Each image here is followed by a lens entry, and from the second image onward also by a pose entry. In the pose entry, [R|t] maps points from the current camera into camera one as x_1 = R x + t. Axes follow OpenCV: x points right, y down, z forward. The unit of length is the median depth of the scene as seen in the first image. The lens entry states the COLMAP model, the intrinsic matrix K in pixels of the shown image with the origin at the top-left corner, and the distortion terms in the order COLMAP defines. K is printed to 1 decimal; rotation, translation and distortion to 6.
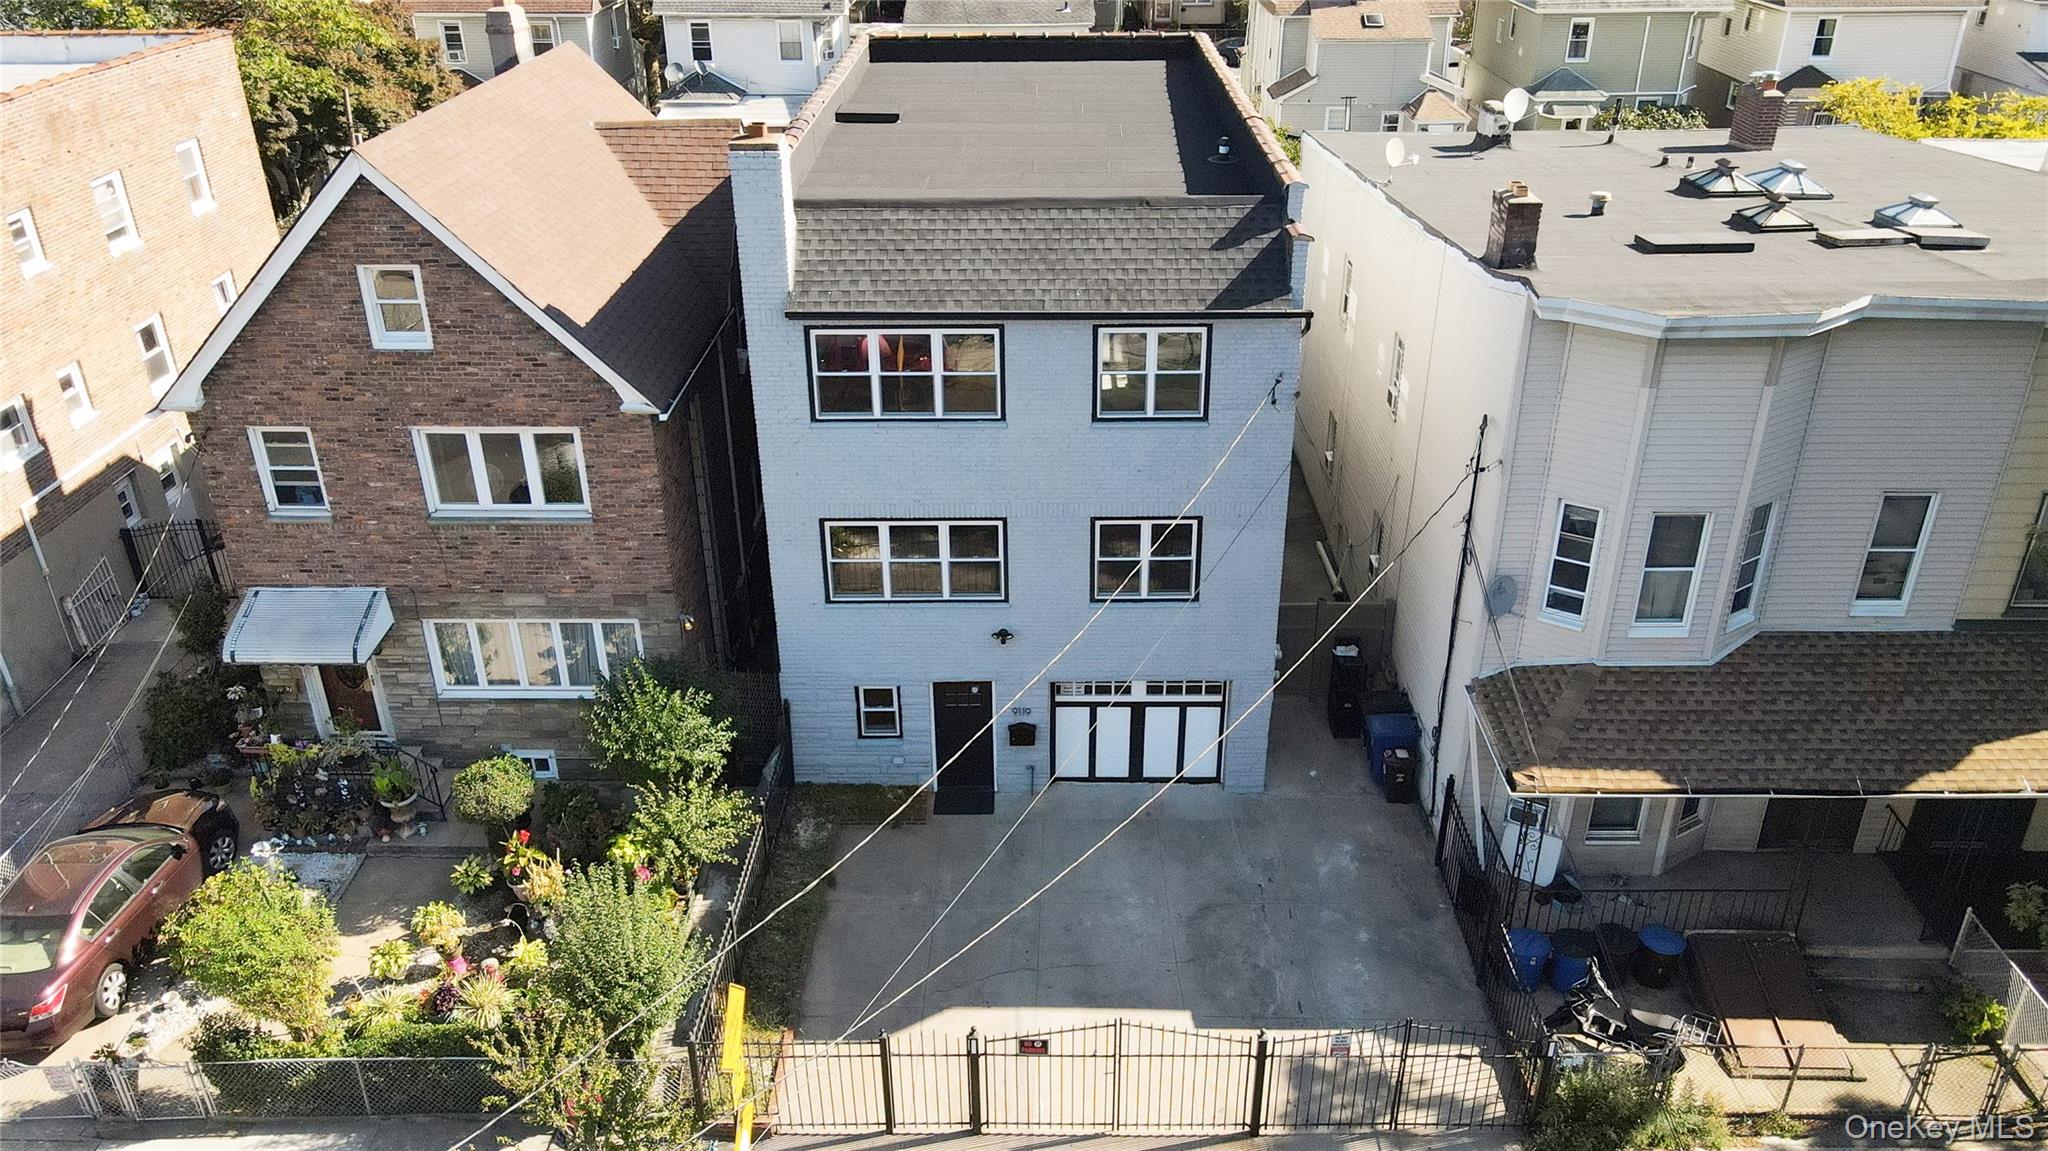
lens RADIAL K [[1509.0, 0, 1026.1], [0, 1509.0, 575.3], [0, 0, 1]] dist [-0.005815, 0.040689]
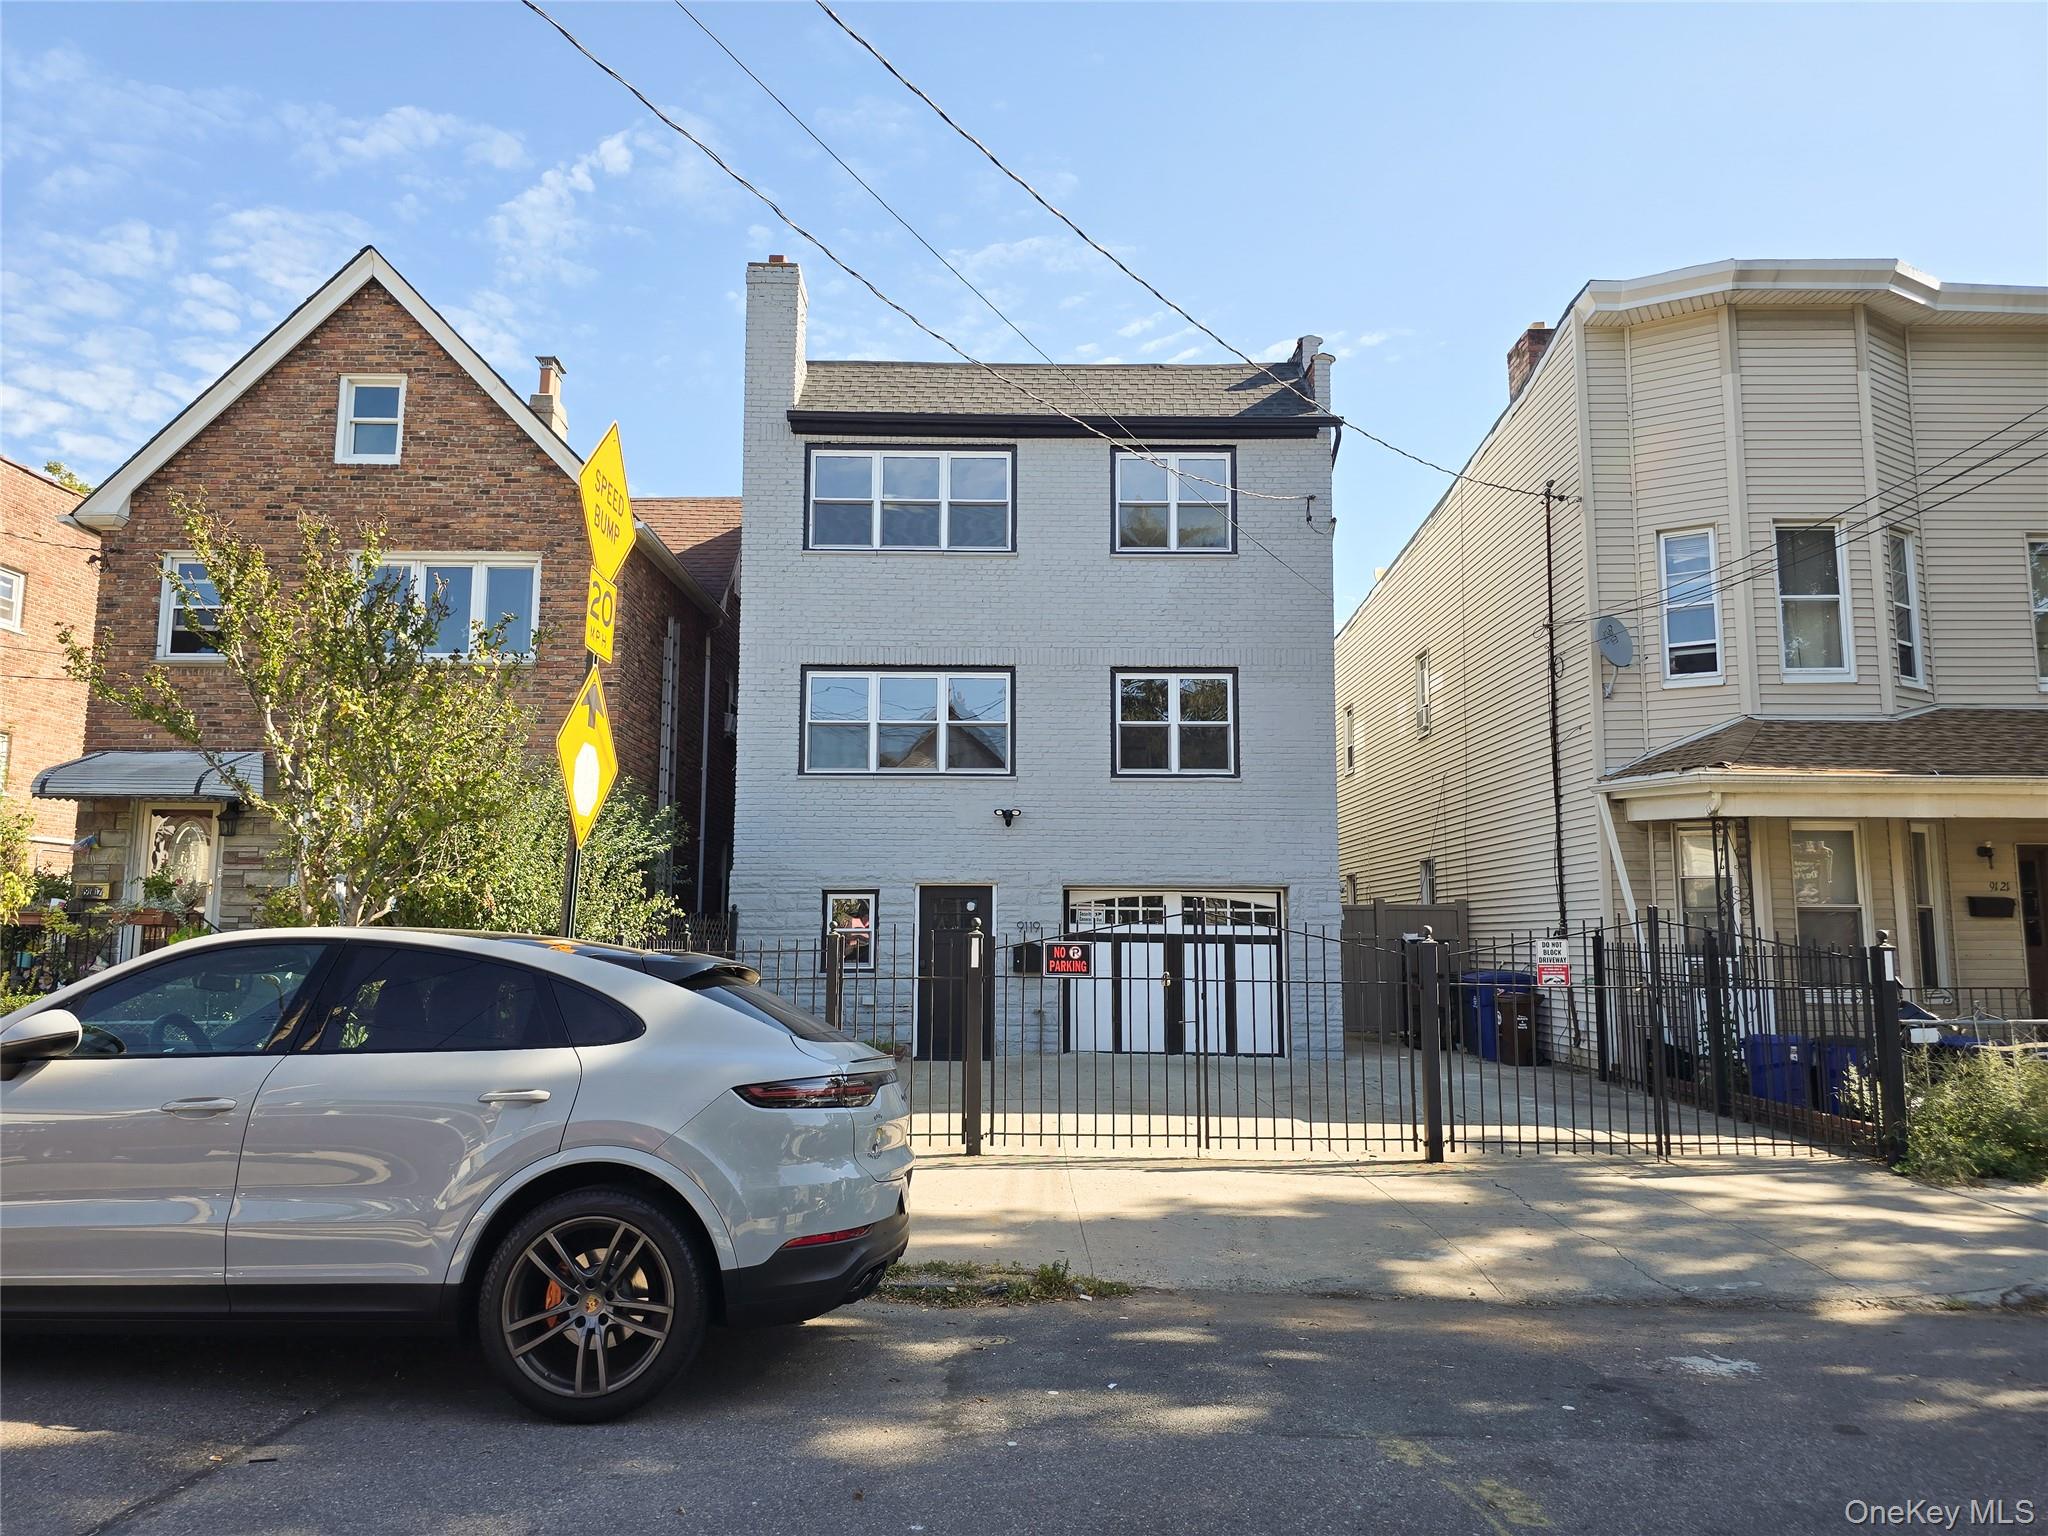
lens RADIAL K [[1373.0, 0, 1024.0], [0, 1373.0, 768.0], [0, 0, 1]] dist [0.095566, -0.115660]
pose [[0.999836, 0.015811, 0.008825, -0.014411], [-0.007954, 0.821363, -0.570350, 0.480978], [-0.016266, 0.570186, 0.821355, 0.391154]]
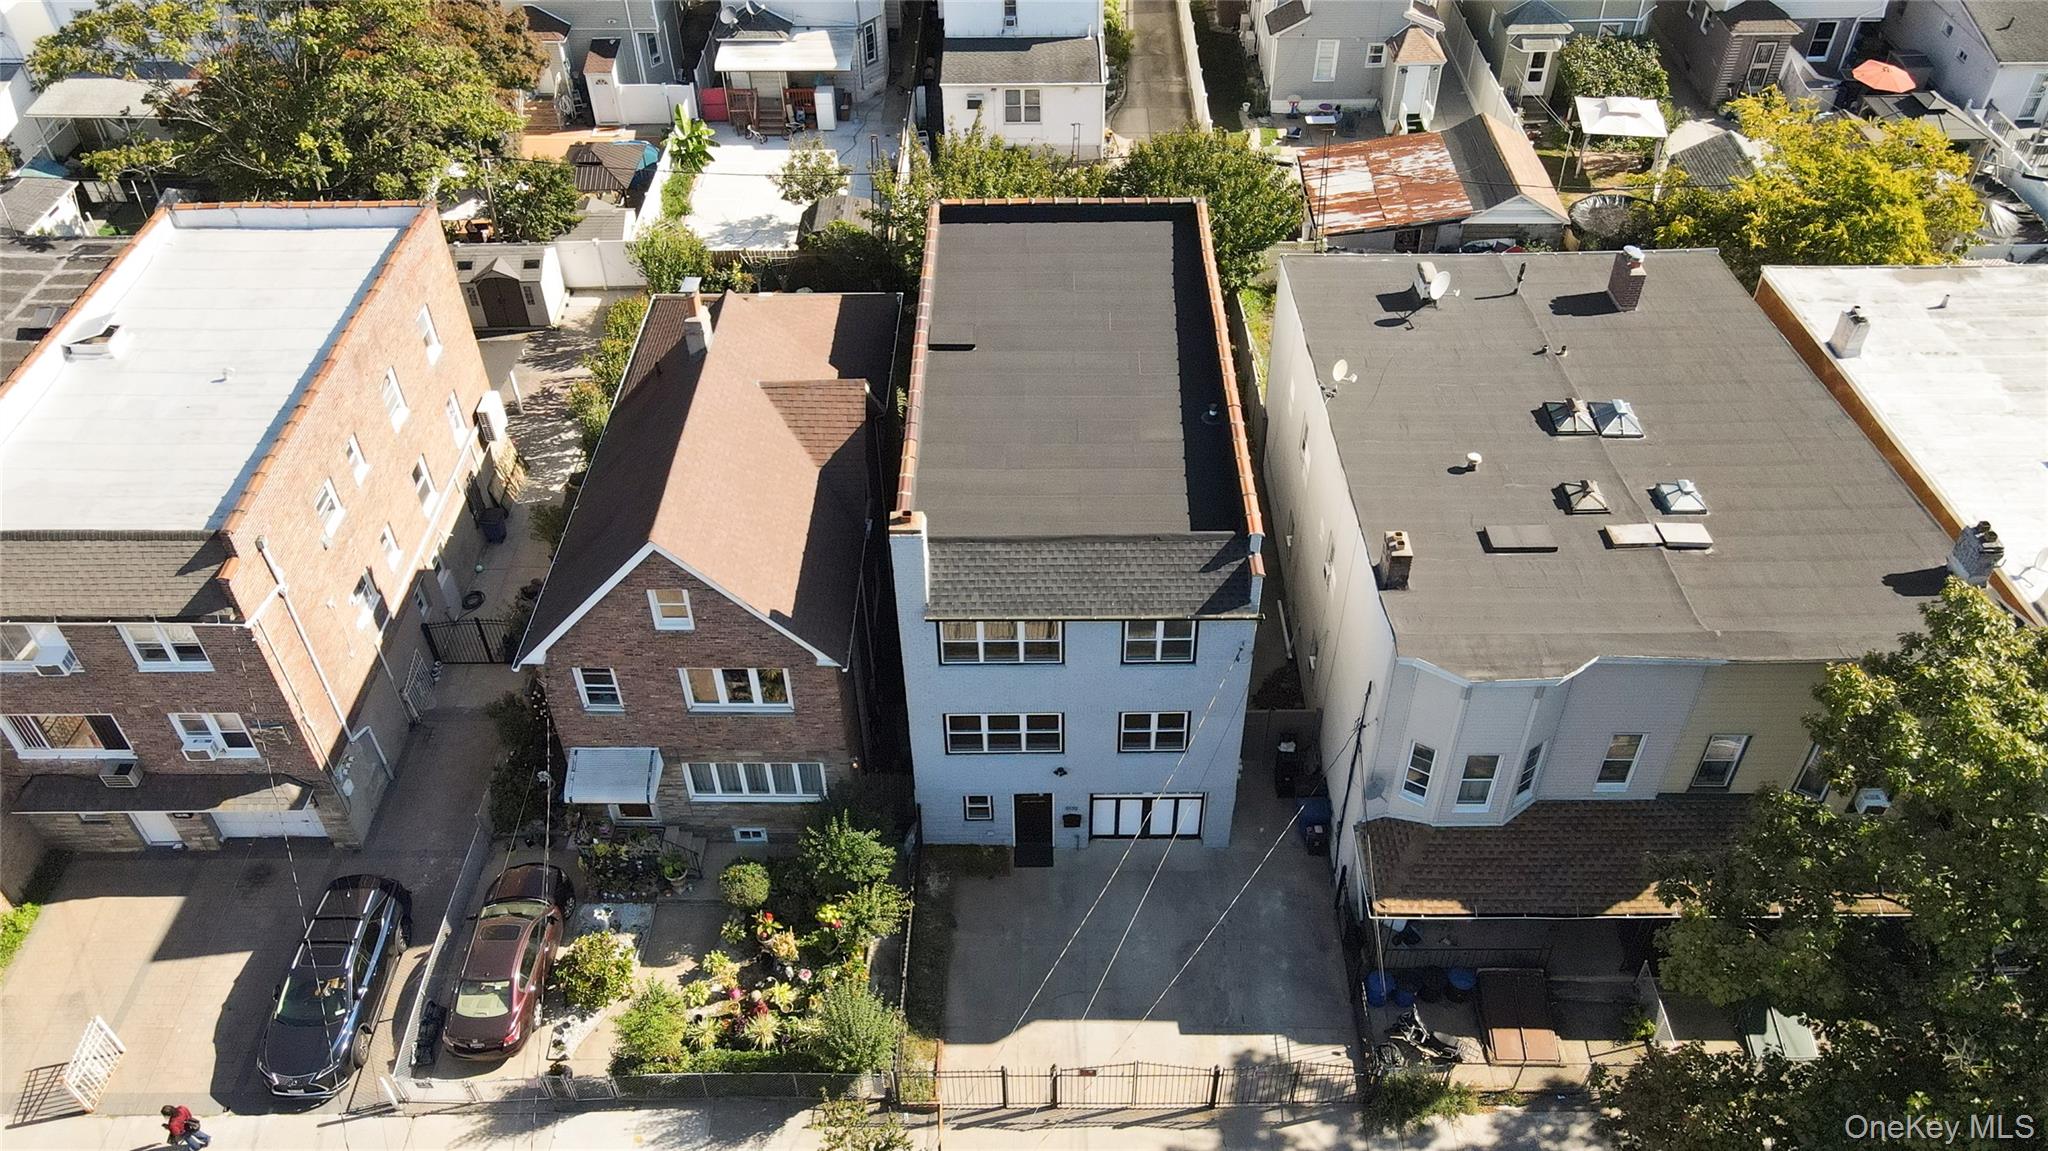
lens RADIAL K [[1509.0, 0, 1026.1], [0, 1509.0, 575.3], [0, 0, 1]] dist [-0.005815, 0.040689]
pose [[0.999968, -0.007983, 0.000228, -0.052801], [0.007682, 0.969247, 0.245969, -0.572918], [-0.002185, -0.245959, 0.969278, -0.476813]]
